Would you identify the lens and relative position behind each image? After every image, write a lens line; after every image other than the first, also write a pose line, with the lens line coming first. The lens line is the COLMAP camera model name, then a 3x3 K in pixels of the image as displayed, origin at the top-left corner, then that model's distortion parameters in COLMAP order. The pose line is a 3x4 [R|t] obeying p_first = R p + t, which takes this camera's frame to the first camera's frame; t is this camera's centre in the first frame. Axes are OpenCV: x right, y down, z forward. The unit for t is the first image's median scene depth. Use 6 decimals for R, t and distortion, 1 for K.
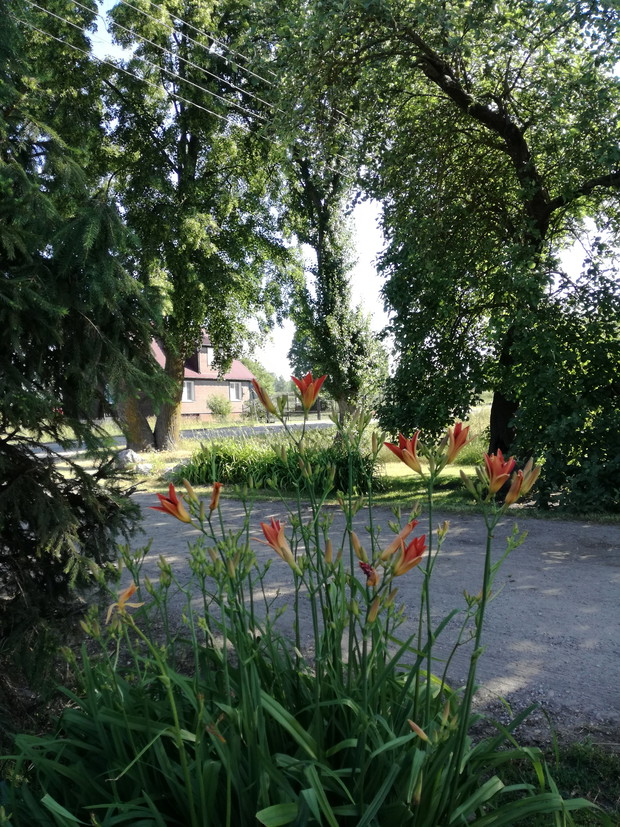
lens RADIAL K [[659.9, 0, 310.7], [0, 659.9, 414.1], [0, 0, 1]] dist [-0.009871, -0.011975]
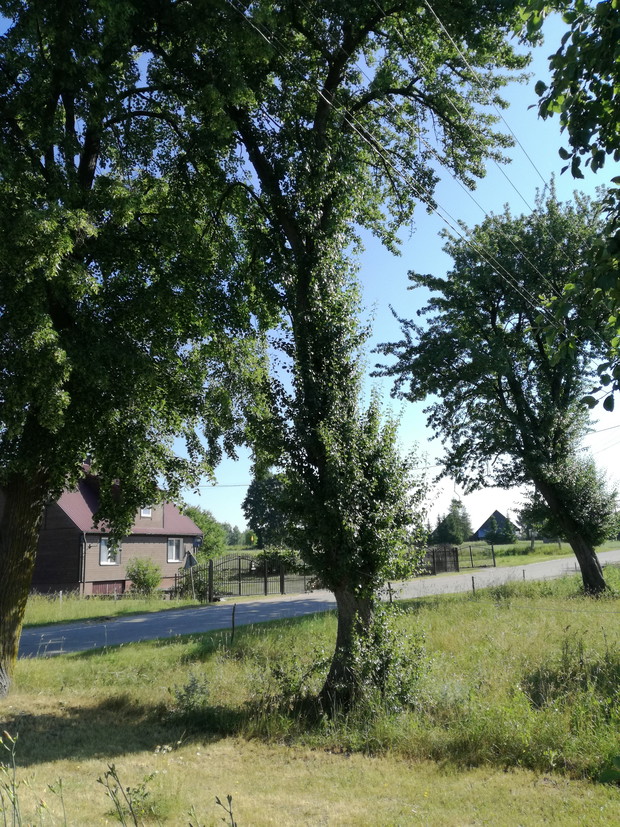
lens RADIAL K [[659.9, 0, 311.3], [0, 659.9, 414.2], [0, 0, 1]] dist [-0.009871, -0.011975]
pose [[0.997696, 0.009138, 0.067227, -0.013819], [0.006195, 0.974479, -0.224392, -0.036899], [-0.067562, 0.224292, 0.972177, 0.458233]]
